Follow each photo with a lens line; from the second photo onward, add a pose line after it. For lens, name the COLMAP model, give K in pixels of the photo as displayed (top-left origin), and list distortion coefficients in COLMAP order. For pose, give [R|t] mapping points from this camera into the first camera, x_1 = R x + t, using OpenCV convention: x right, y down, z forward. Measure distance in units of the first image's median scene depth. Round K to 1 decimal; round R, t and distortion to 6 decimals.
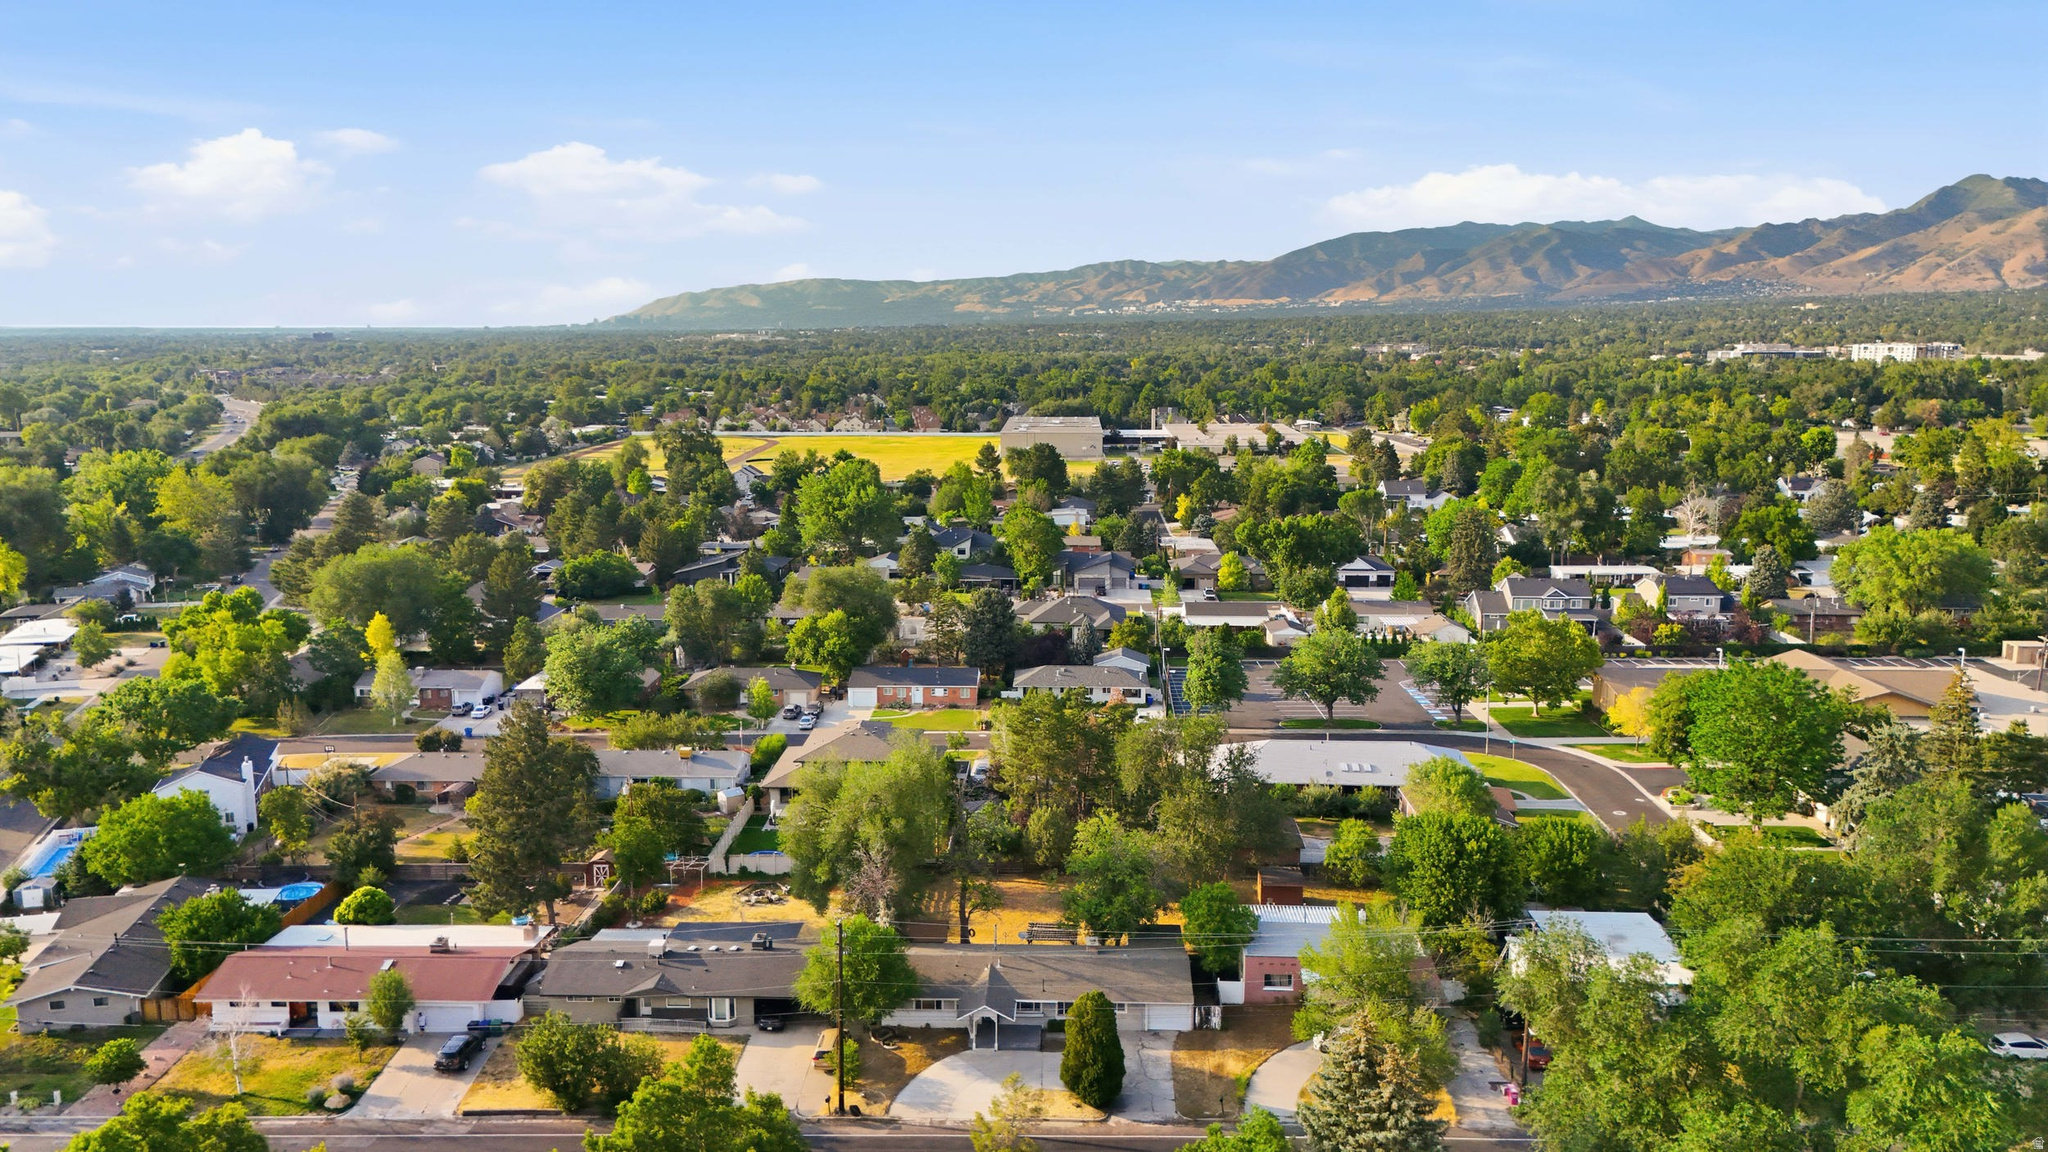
lens RADIAL K [[1514.0, 0, 1019.3], [0, 1514.0, 574.2], [0, 0, 1]] dist [0.074101, -0.074283]
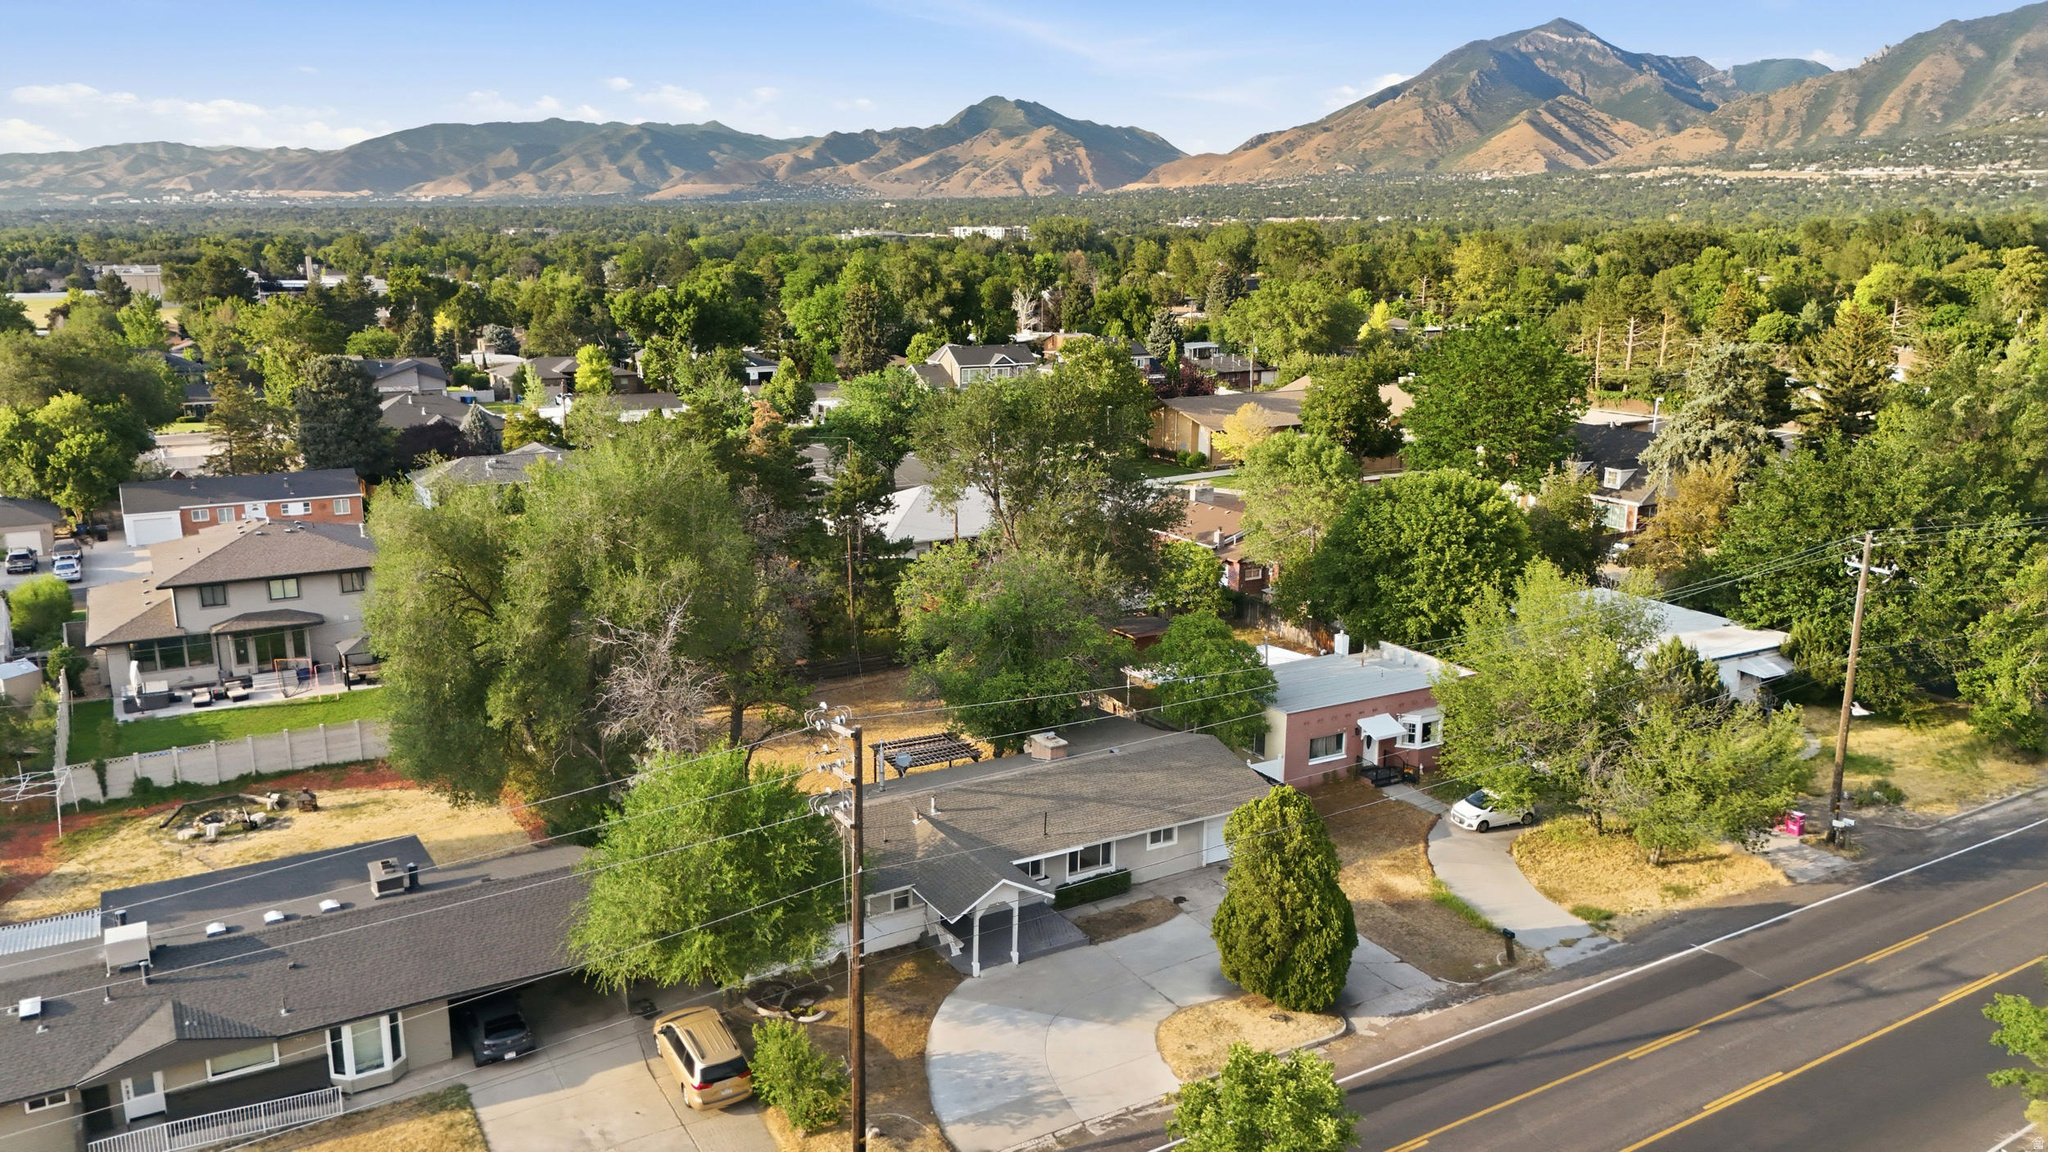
lens RADIAL K [[1514.0, 0, 1022.3], [0, 1514.0, 582.0], [0, 0, 1]] dist [0.074101, -0.074283]
pose [[0.844002, -0.117223, 0.523374, -0.133233], [0.082371, 0.992577, 0.089480, 0.075557], [-0.529978, -0.032410, 0.847392, 0.304256]]
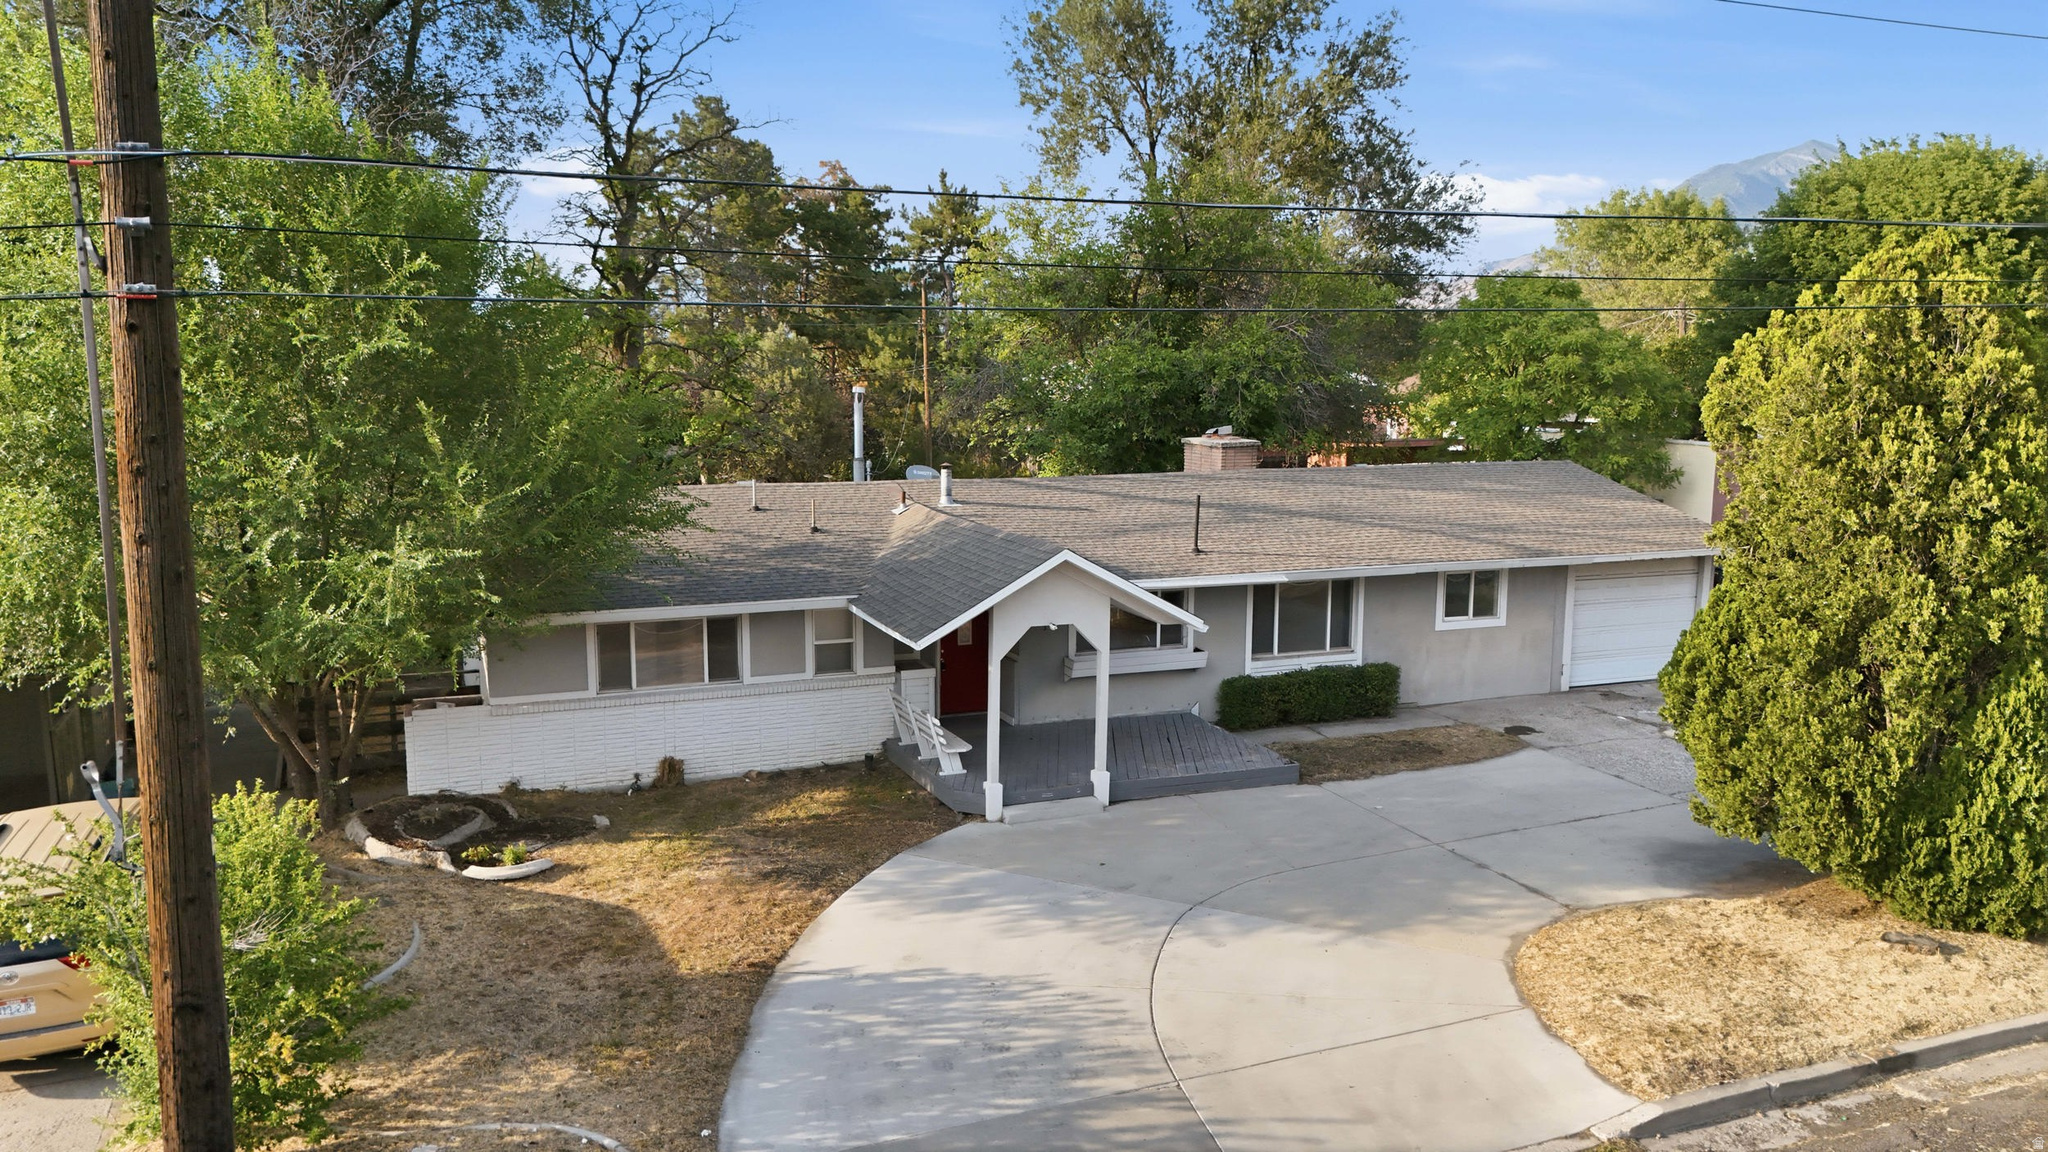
lens RADIAL K [[1514.0, 0, 1021.8], [0, 1514.0, 588.2], [0, 0, 1]] dist [0.074101, -0.074283]
pose [[0.911224, -0.058435, 0.407744, -0.051787], [0.064126, 0.997942, -0.000291, 0.147931], [-0.406888, 0.026412, 0.913096, 0.431718]]
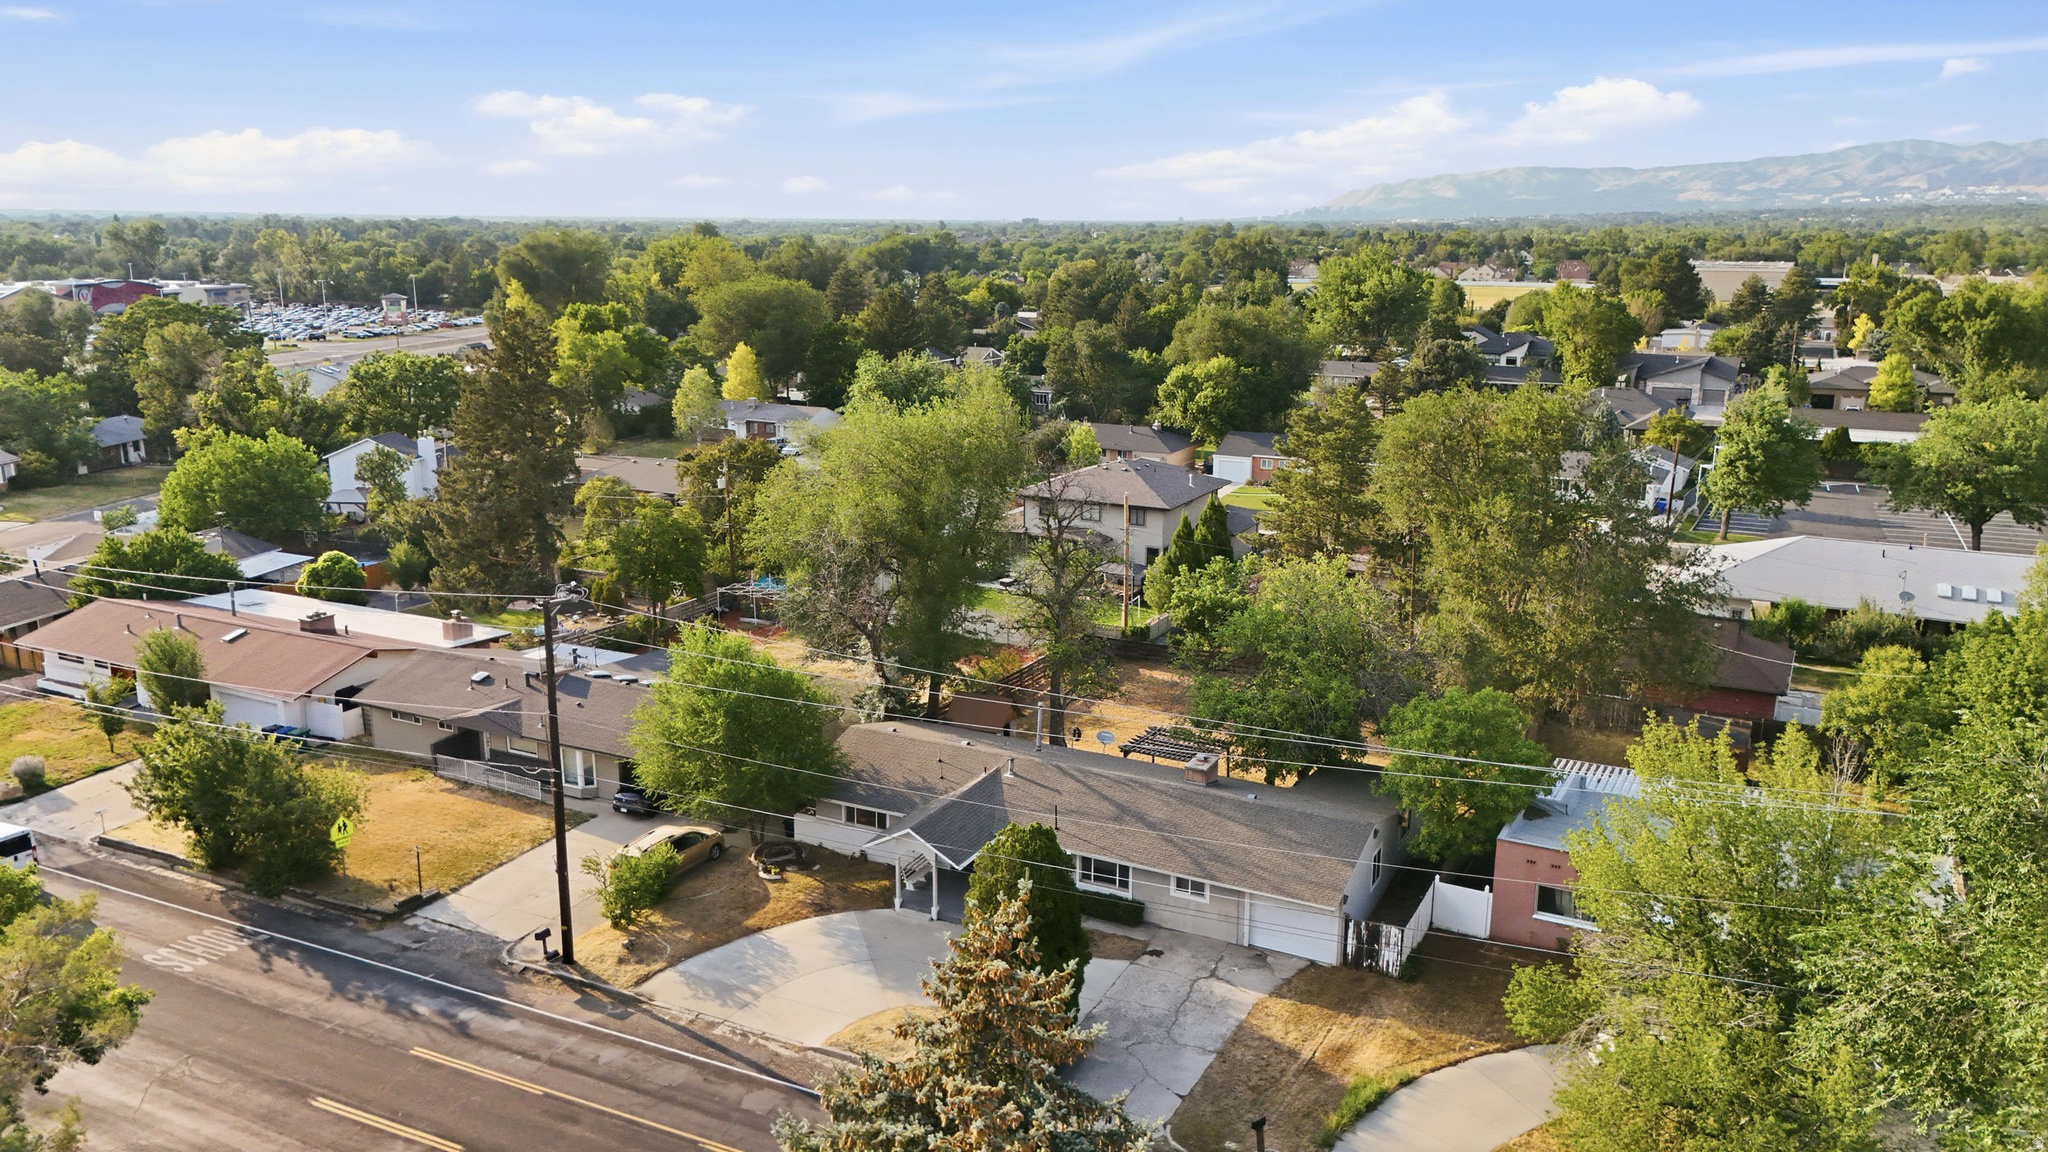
lens RADIAL K [[1514.0, 0, 1018.7], [0, 1514.0, 572.4], [0, 0, 1]] dist [0.074101, -0.074283]
pose [[0.905284, 0.103845, -0.411920, 0.109533], [-0.076764, 0.993688, 0.081802, 0.078467], [0.417814, -0.042433, 0.907541, 0.285312]]
